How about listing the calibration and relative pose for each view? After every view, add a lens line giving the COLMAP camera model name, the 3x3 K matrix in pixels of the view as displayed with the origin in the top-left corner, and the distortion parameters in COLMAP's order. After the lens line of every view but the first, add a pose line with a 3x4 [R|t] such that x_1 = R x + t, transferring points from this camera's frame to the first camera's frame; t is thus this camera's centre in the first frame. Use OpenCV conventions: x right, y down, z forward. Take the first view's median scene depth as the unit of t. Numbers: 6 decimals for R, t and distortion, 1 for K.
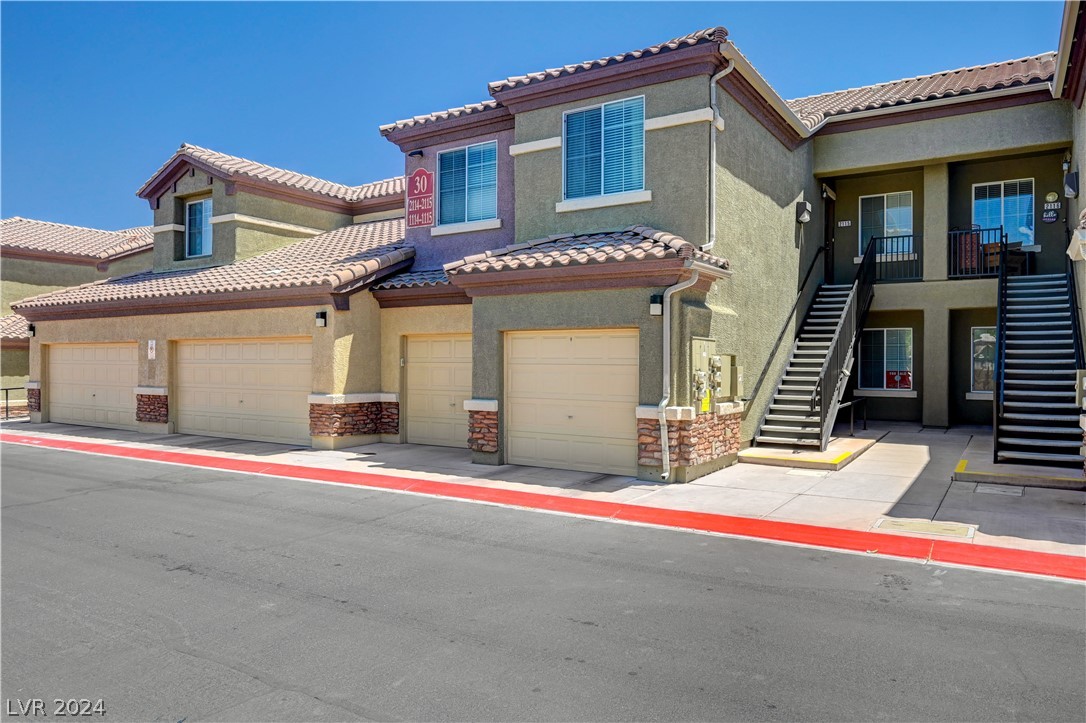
lens RADIAL K [[741.8, 0, 543.0], [0, 741.8, 361.5], [0, 0, 1]] dist [-0.001443, -0.002522]
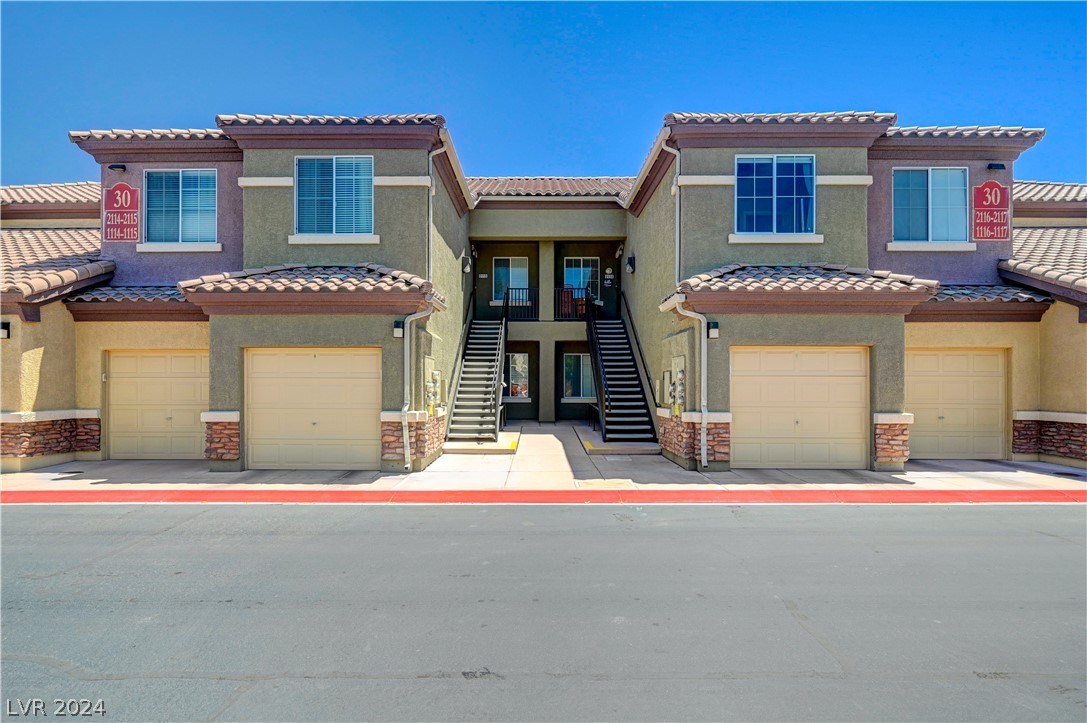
lens RADIAL K [[598.7, 0, 540.9], [0, 598.7, 380.2], [0, 0, 1]] dist [0.000160, -0.000081]
pose [[0.844612, -0.003682, 0.535365, -0.138282], [0.003563, 0.999993, 0.001257, 0.006296], [-0.535366, 0.000846, 0.844620, 0.023415]]
